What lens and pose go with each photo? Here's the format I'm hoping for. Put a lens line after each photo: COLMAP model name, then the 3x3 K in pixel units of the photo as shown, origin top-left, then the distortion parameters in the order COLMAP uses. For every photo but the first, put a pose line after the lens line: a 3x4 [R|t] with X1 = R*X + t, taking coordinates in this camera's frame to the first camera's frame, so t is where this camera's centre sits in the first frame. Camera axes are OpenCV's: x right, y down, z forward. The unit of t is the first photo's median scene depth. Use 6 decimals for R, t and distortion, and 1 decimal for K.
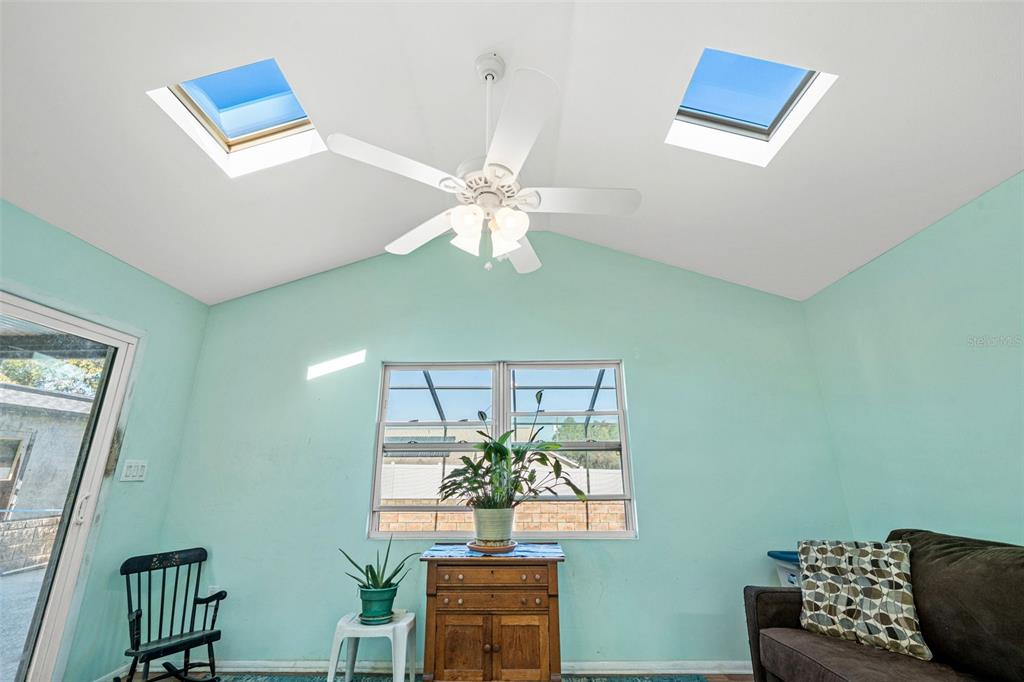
lens RADIAL K [[410.1, 0, 507.6], [0, 410.1, 336.3], [0, 0, 1]] dist [-0.000506, -0.000207]
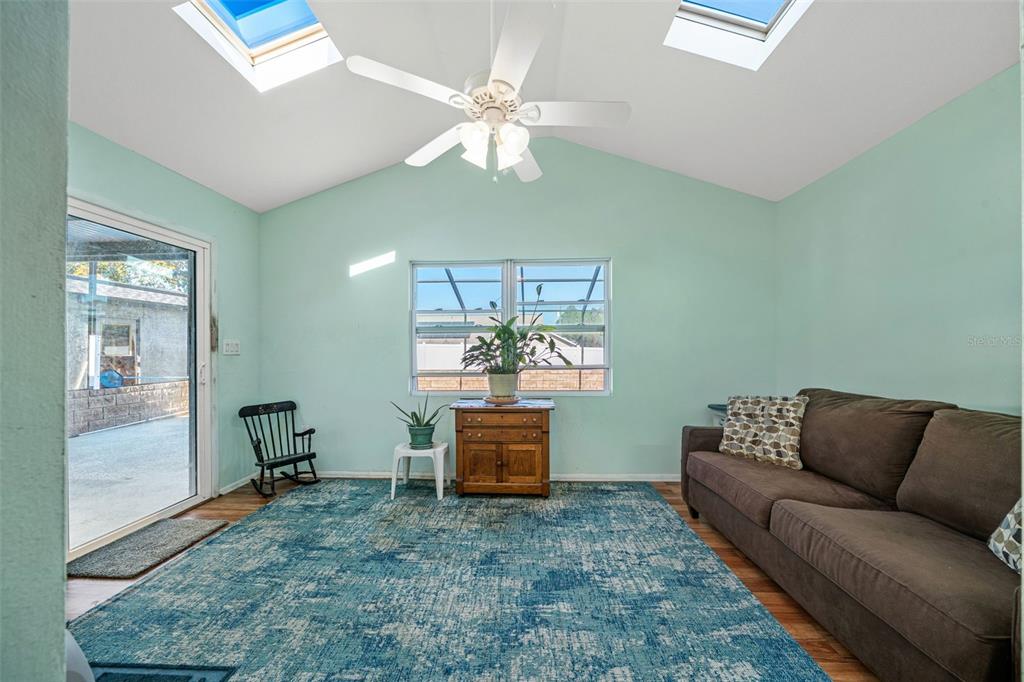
lens RADIAL K [[410.1, 0, 507.6], [0, 410.1, 336.3], [0, 0, 1]] dist [-0.000506, -0.000207]
pose [[0.998617, -0.000858, -0.052558, 0.050025], [0.015000, 0.962940, 0.269300, -0.052448], [0.050380, -0.269716, 0.961621, -0.234127]]
